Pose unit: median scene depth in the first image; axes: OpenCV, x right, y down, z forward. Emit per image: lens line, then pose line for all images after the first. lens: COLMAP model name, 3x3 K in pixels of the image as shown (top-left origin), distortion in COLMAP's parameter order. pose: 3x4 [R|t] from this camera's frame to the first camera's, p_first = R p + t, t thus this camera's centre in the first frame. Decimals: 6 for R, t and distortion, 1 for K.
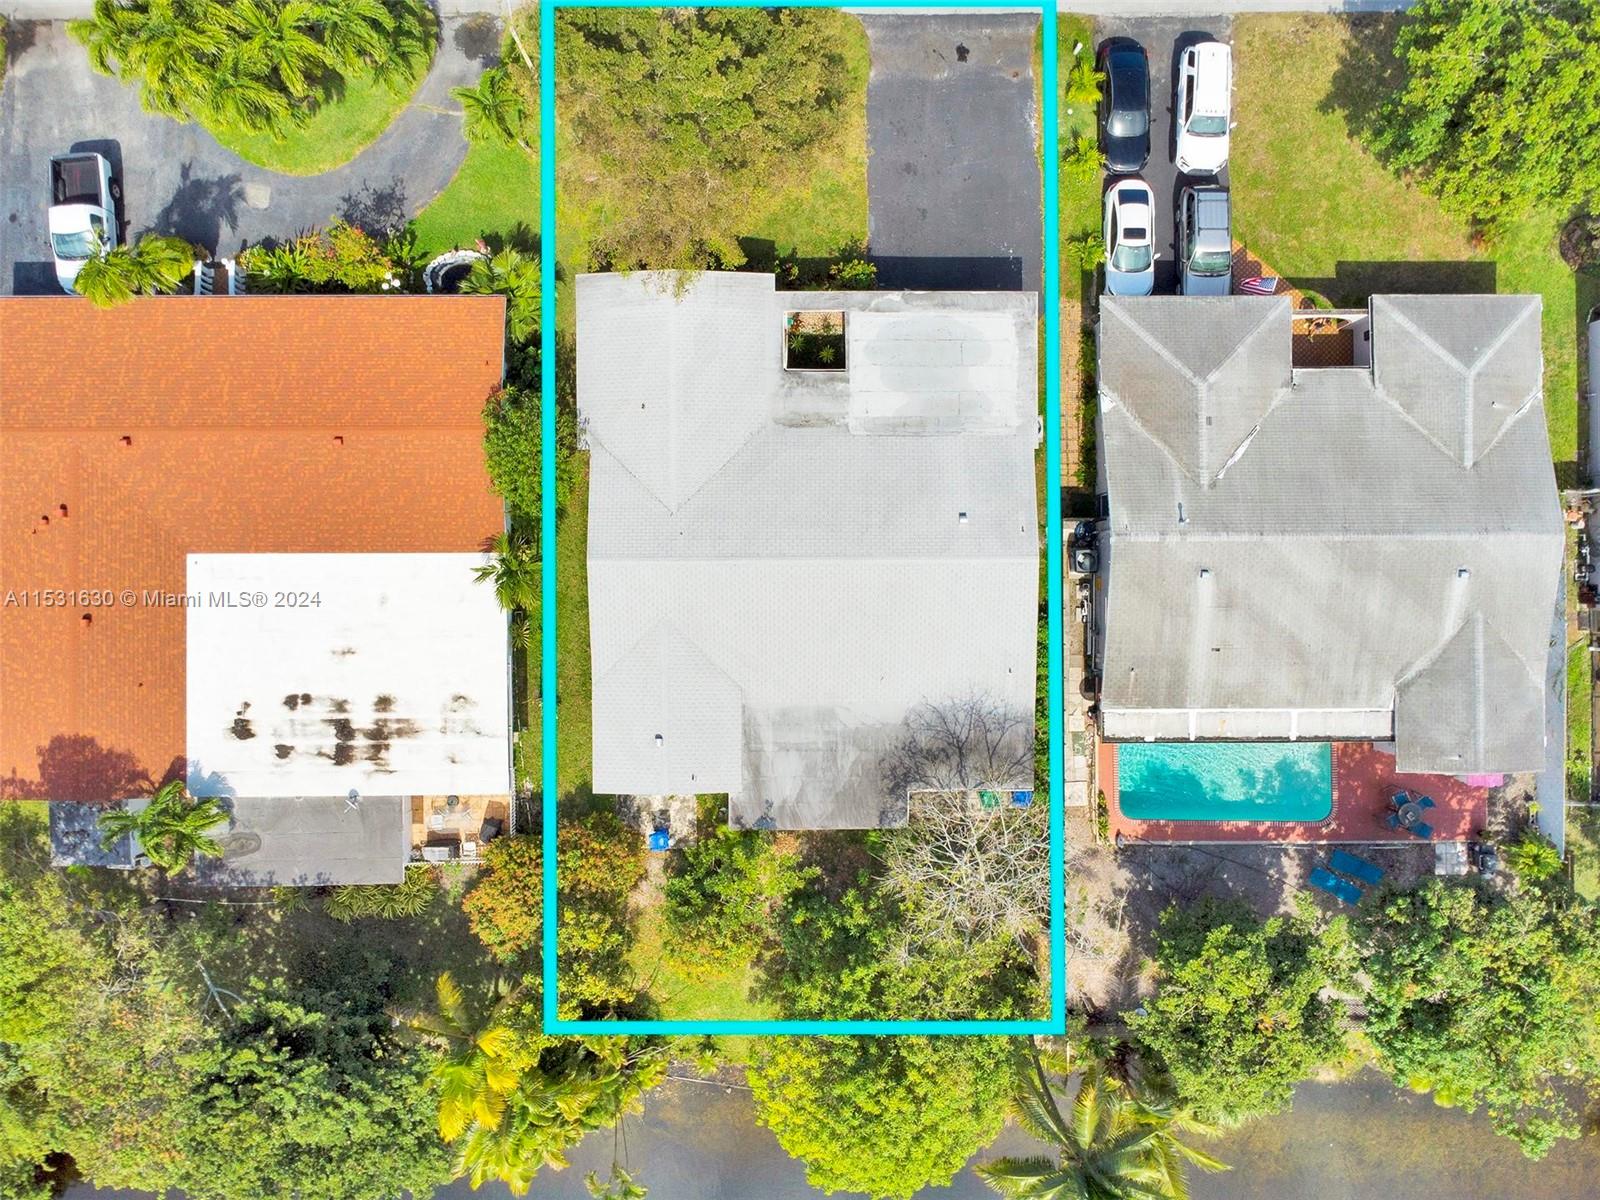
lens RADIAL K [[1176.0, 0, 800.0], [0, 1176.0, 600.0], [0, 0, 1]] dist [0.006401, 0.003811]
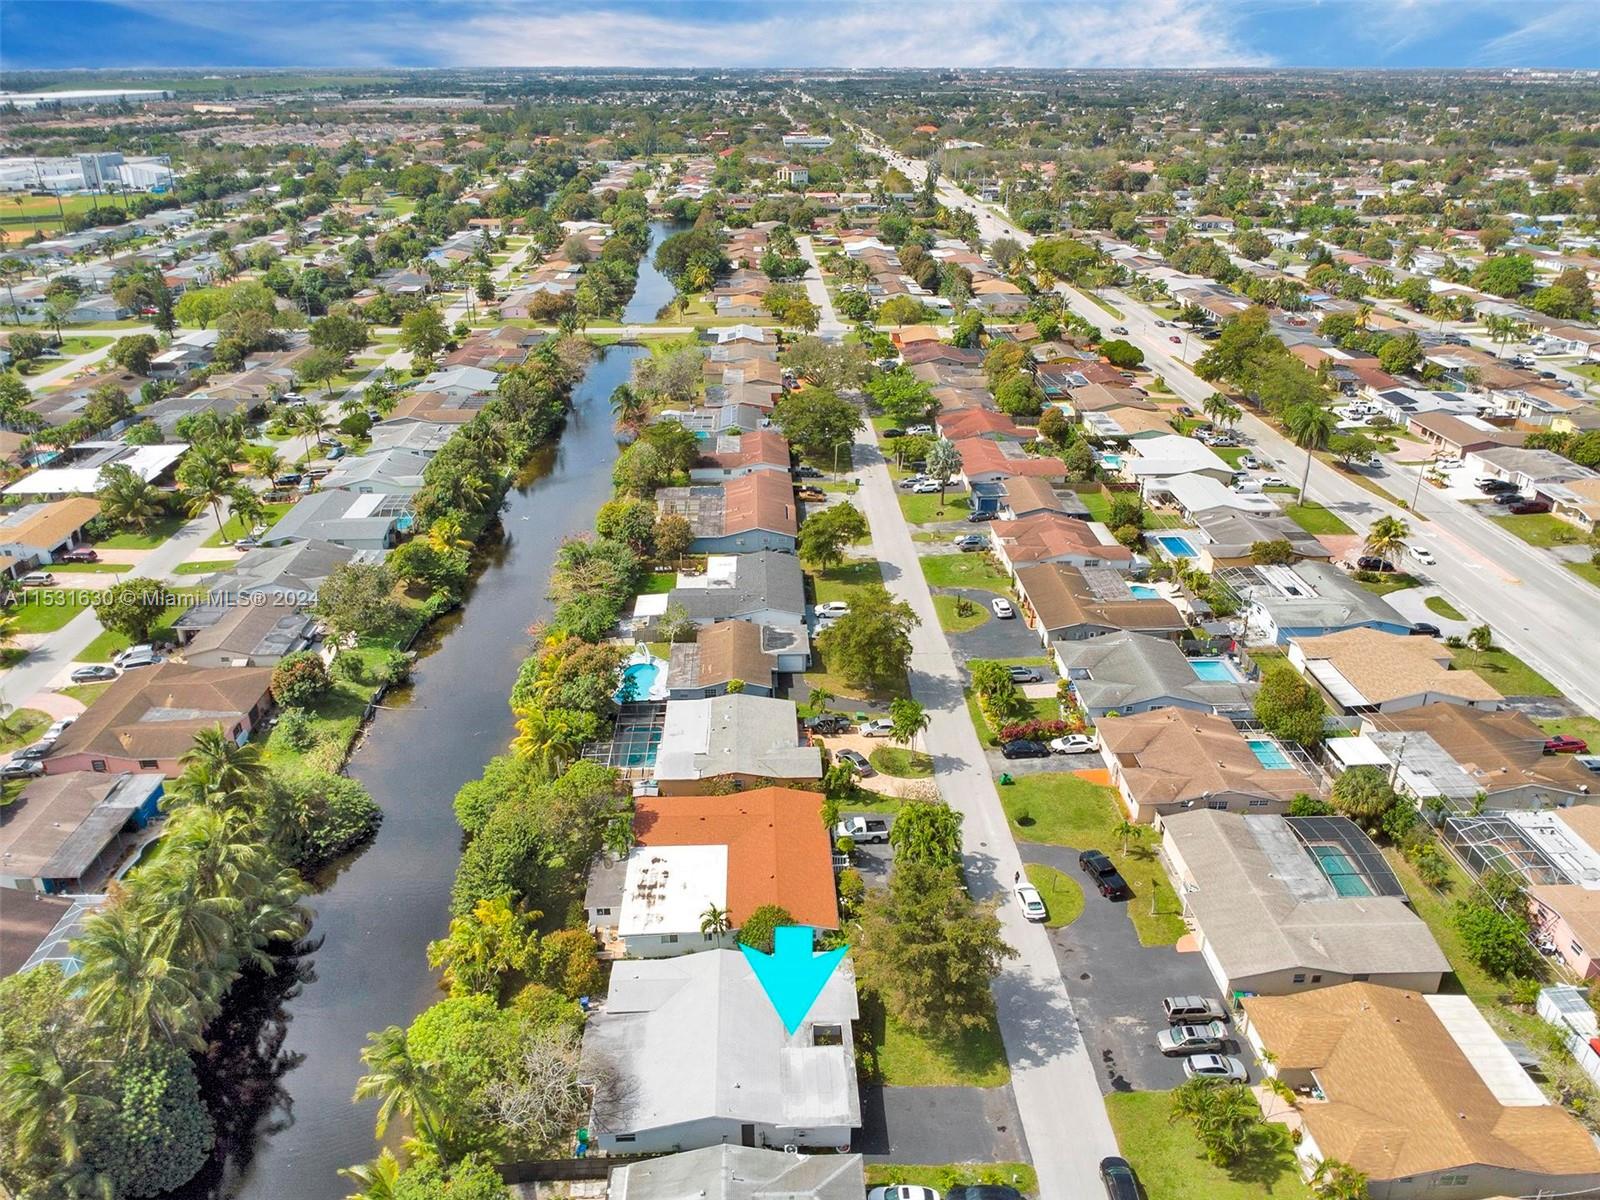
lens RADIAL K [[1176.0, 0, 800.0], [0, 1176.0, 600.0], [0, 0, 1]] dist [0.006401, 0.003811]
pose [[0.033237, 0.410857, -0.911094, 1.544332], [-0.999446, 0.015189, -0.029610, -0.126198], [0.001673, 0.911573, 0.411134, -0.506788]]
